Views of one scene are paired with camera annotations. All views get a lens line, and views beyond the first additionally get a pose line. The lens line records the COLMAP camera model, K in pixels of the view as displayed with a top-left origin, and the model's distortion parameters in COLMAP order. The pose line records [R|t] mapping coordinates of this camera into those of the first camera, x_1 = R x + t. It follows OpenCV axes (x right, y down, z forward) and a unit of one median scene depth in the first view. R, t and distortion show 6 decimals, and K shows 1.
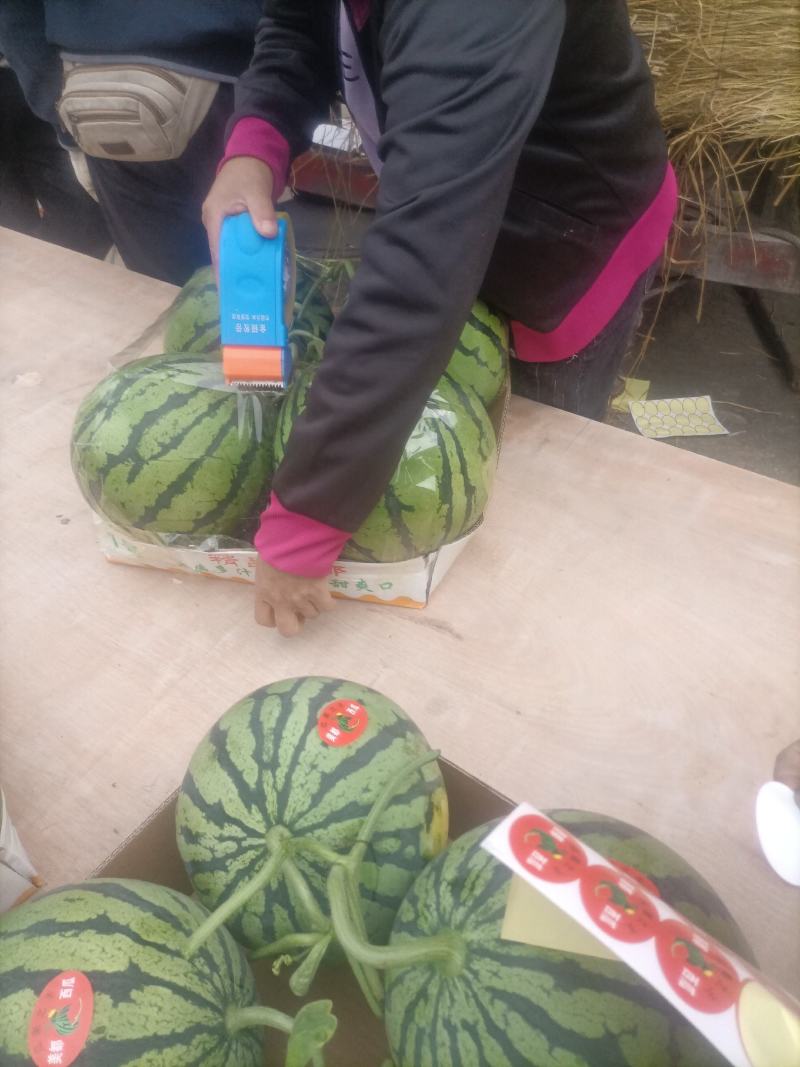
lens RADIAL K [[759.4, 0, 400.3], [0, 759.4, 537.6], [0, 0, 1]] dist [-0.005857, 0.001524]
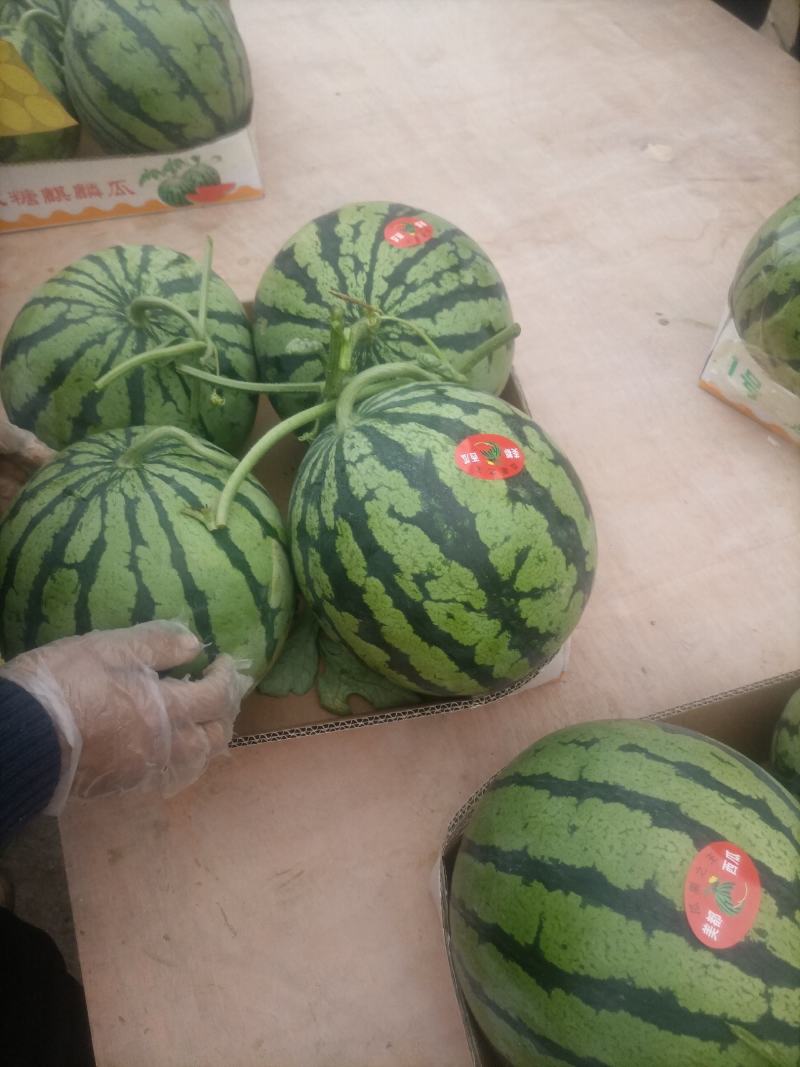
lens RADIAL K [[759.4, 0, 402.6], [0, 759.4, 530.6], [0, 0, 1]] dist [-0.005857, 0.001524]
pose [[0.814360, 0.480194, -0.325933, -0.382942], [-0.411971, 0.873869, 0.258133, 0.120195], [0.408777, -0.075938, 0.909470, 0.061595]]
